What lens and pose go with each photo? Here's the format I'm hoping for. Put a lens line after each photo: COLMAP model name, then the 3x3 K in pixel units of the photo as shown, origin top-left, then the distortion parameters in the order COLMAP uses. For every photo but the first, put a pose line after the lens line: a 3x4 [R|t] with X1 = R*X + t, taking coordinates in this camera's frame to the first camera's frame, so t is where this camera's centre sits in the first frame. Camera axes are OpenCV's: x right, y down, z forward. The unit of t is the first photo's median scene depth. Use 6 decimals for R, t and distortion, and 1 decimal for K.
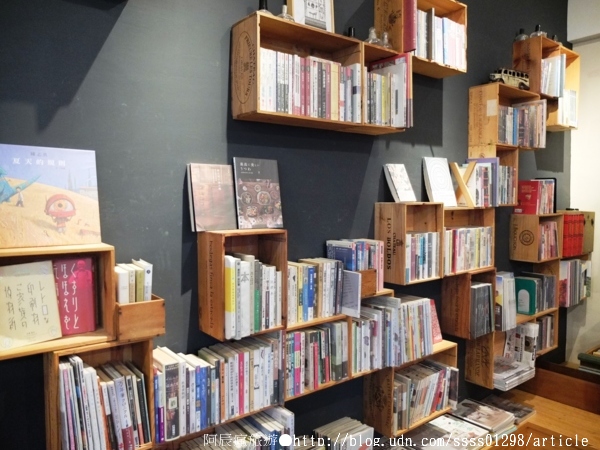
lens RADIAL K [[467.1, 0, 299.7], [0, 467.1, 224.9], [0, 0, 1]] dist [-0.040736, -0.002313]
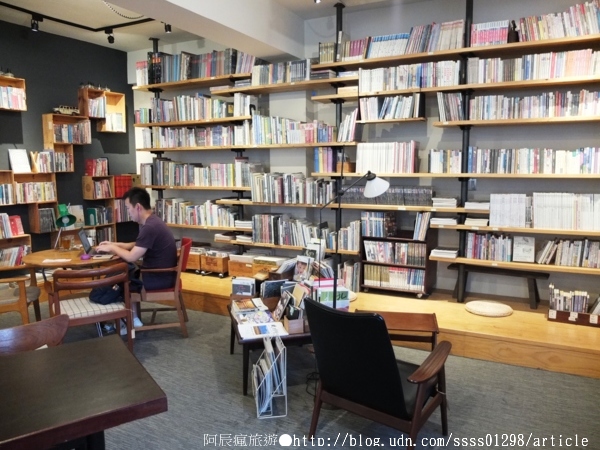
lens RADIAL K [[467.1, 0, 300.3], [0, 467.1, 223.9], [0, 0, 1]] dist [-0.040736, -0.002313]
pose [[0.915315, -0.042862, 0.400452, 0.605030], [0.015877, 0.997388, 0.070465, 0.066271], [-0.402427, -0.058139, 0.913604, -1.423277]]
